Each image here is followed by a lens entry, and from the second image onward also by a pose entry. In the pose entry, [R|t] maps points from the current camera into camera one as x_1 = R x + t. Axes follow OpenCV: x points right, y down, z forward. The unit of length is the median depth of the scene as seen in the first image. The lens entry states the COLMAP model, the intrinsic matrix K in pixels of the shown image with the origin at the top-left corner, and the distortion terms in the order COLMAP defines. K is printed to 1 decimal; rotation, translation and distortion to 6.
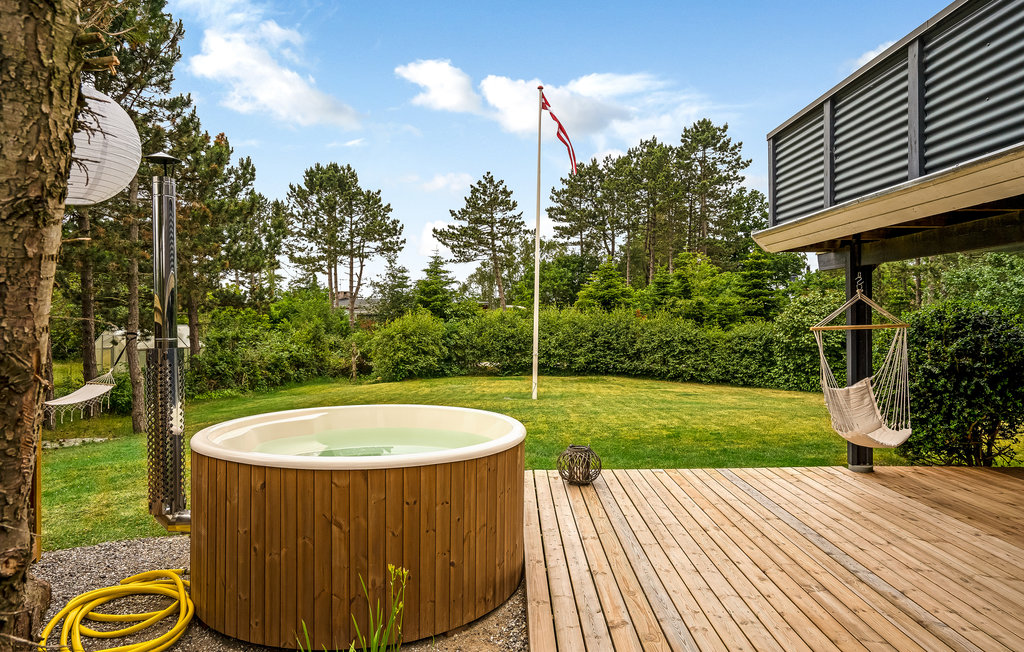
lens RADIAL K [[642.9, 0, 515.4], [0, 642.9, 344.4], [0, 0, 1]] dist [-0.017496, -0.000394]
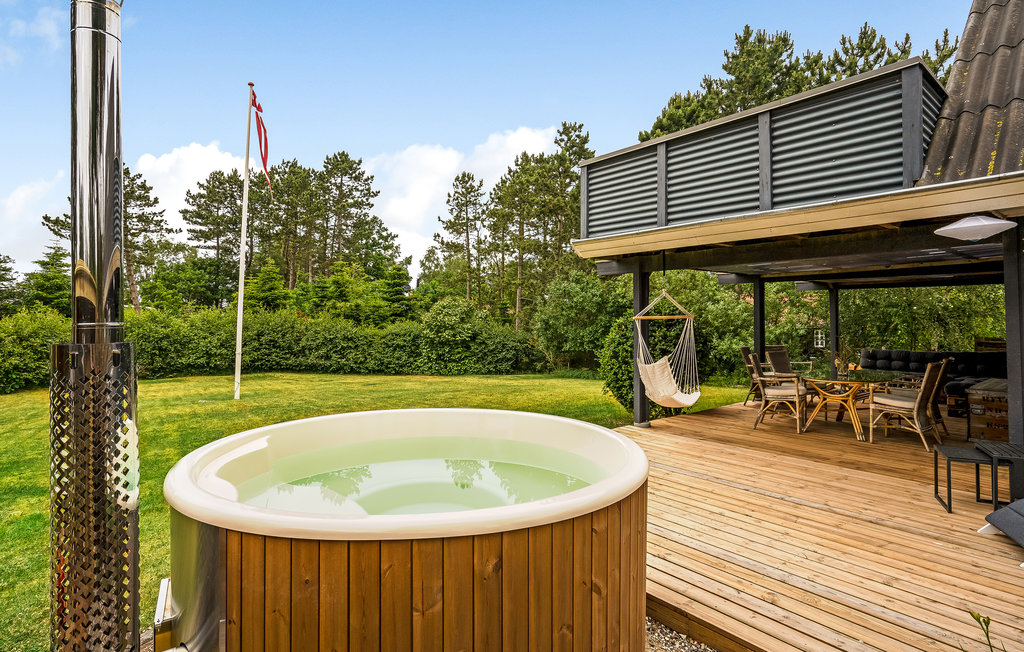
lens RADIAL K [[527.9, 0, 512.0], [0, 527.9, 326.0], [0, 0, 1]] dist [-0.052145, 0.029408]
pose [[0.782076, -0.004585, 0.623166, -0.083187], [0.024021, 0.999452, -0.022793, 0.001504], [-0.622720, 0.032795, 0.781757, 0.074302]]
